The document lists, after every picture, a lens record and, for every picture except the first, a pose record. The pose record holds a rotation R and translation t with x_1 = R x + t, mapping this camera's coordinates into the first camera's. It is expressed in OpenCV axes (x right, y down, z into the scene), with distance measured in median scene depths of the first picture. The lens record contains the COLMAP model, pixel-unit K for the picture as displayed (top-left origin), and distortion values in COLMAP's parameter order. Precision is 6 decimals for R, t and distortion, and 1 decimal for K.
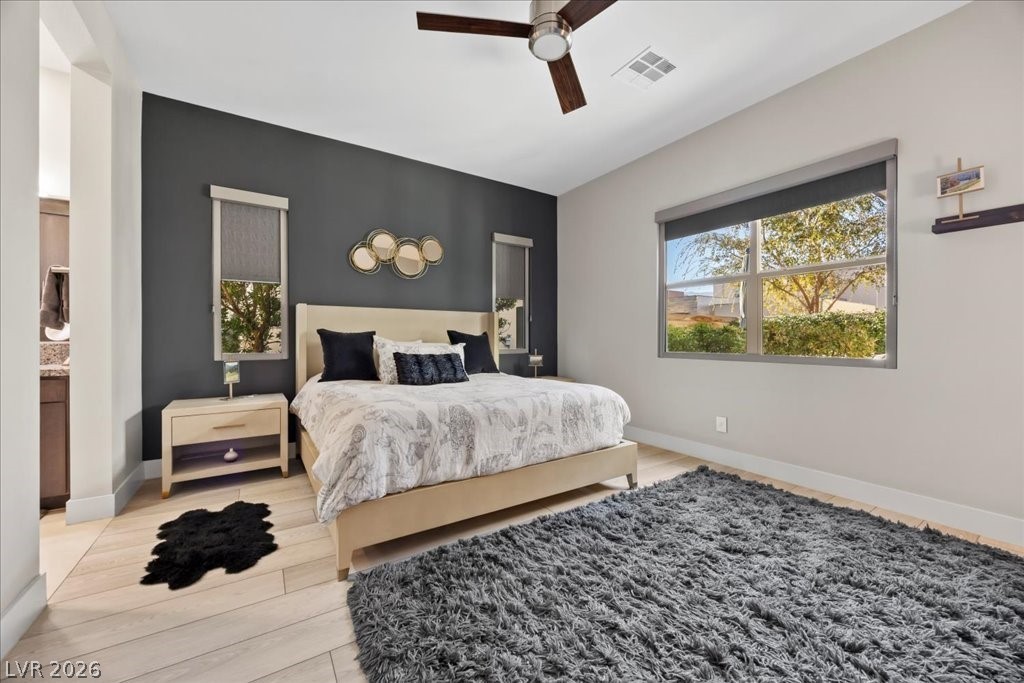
lens RADIAL K [[391.0, 0, 496.1], [0, 391.0, 343.0], [0, 0, 1]] dist [0.003710, -0.000984]
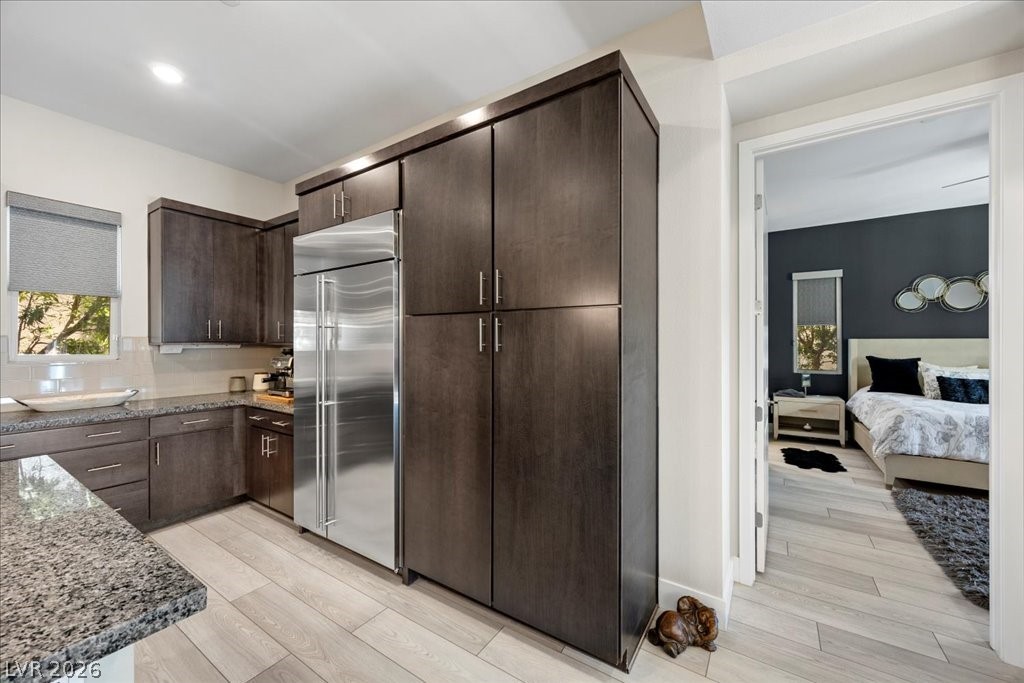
lens RADIAL K [[391.0, 0, 517.0], [0, 391.0, 340.9], [0, 0, 1]] dist [0.003710, -0.000984]
pose [[0.424337, -0.006341, -0.905482, 0.345853], [-0.009028, 0.999896, -0.011234, -0.067544], [0.905459, 0.012942, 0.424236, -0.879125]]
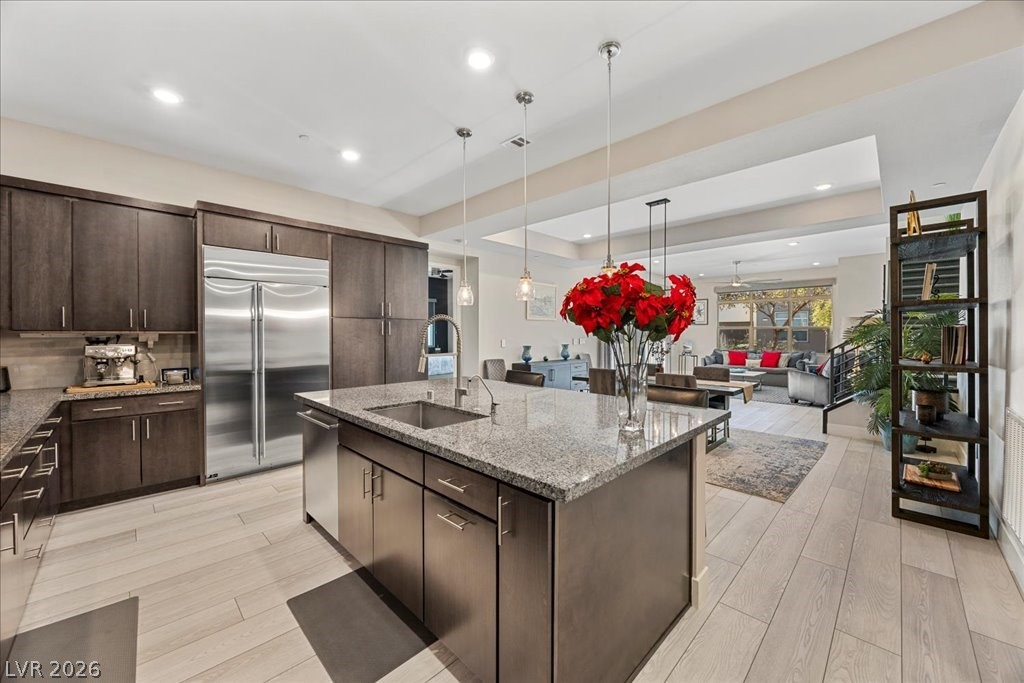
lens RADIAL K [[391.0, 0, 508.7], [0, 391.0, 338.9], [0, 0, 1]] dist [0.003710, -0.000984]
pose [[0.970974, -0.020281, 0.238322, -0.087468], [0.020215, 0.999792, 0.002721, -0.036588], [-0.238328, 0.002176, 0.971182, -2.186563]]
